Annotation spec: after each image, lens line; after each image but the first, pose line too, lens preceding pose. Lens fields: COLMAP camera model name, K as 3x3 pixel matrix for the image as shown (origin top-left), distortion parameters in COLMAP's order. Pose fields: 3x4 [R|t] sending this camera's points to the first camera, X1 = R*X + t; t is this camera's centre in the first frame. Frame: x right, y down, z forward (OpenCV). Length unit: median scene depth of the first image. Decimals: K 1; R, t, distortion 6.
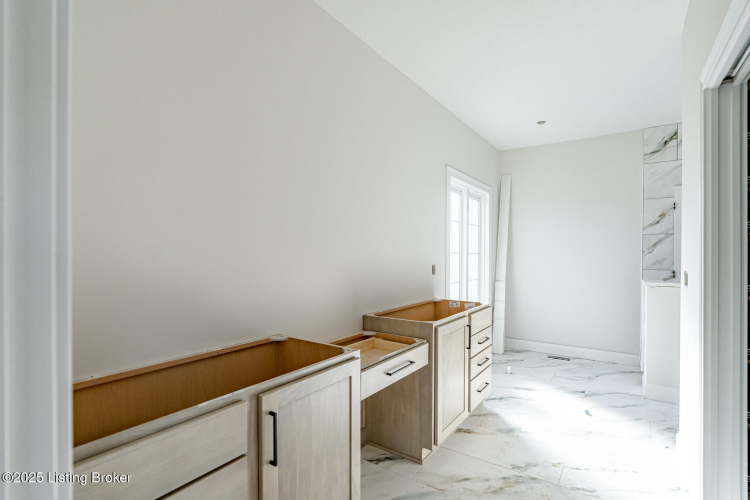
lens RADIAL K [[360.4, 0, 375.0], [0, 360.4, 250.0], [0, 0, 1]] dist [-0.001212, 0.000601]
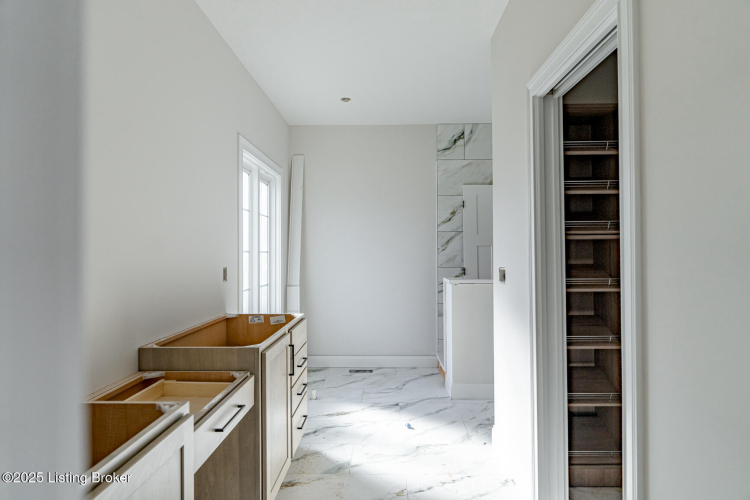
lens RADIAL K [[459.9, 0, 374.5], [0, 459.9, 239.4], [0, 0, 1]] dist [0.000029, -0.000257]
pose [[0.836003, 0.009524, 0.548642, -0.106886], [0.000591, 0.999833, -0.018256, 0.001257], [-0.548725, 0.015586, 0.835858, 0.061486]]
